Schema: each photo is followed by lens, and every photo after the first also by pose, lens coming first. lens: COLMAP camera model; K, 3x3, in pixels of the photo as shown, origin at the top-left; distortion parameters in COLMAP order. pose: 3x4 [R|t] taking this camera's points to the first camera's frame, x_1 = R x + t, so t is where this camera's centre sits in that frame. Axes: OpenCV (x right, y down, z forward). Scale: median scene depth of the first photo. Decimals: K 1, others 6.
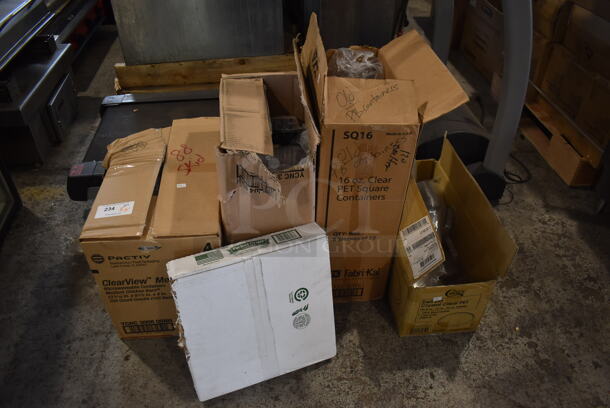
lens RADIAL K [[471.5, 0, 305.0], [0, 471.5, 204.0], [0, 0, 1]] dist [-0.087961, 0.002628]
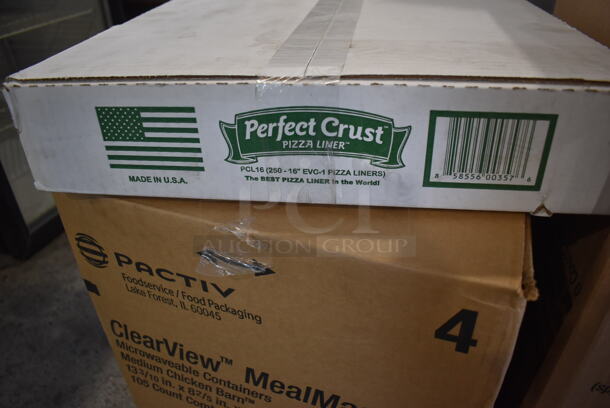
lens RADIAL K [[471.5, 0, 305.0], [0, 471.5, 204.0], [0, 0, 1]] dist [-0.087961, 0.002628]
pose [[0.881949, 0.221555, -0.416028, -0.187077], [-0.276690, 0.957915, -0.076425, 0.069578], [0.381587, 0.182514, 0.906135, 0.740047]]
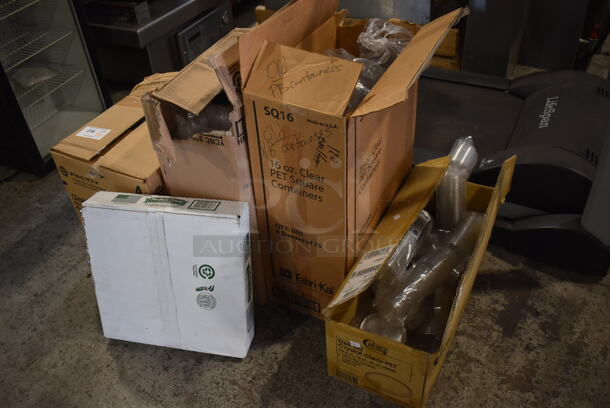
lens RADIAL K [[553.2, 0, 305.0], [0, 553.2, 204.0], [0, 0, 1]] dist [-0.075667, -0.004480]
pose [[0.836059, 0.303105, -0.457310, 0.616269], [-0.295539, 0.951076, 0.090066, -0.088618], [0.462236, 0.059852, 0.884735, 0.131817]]
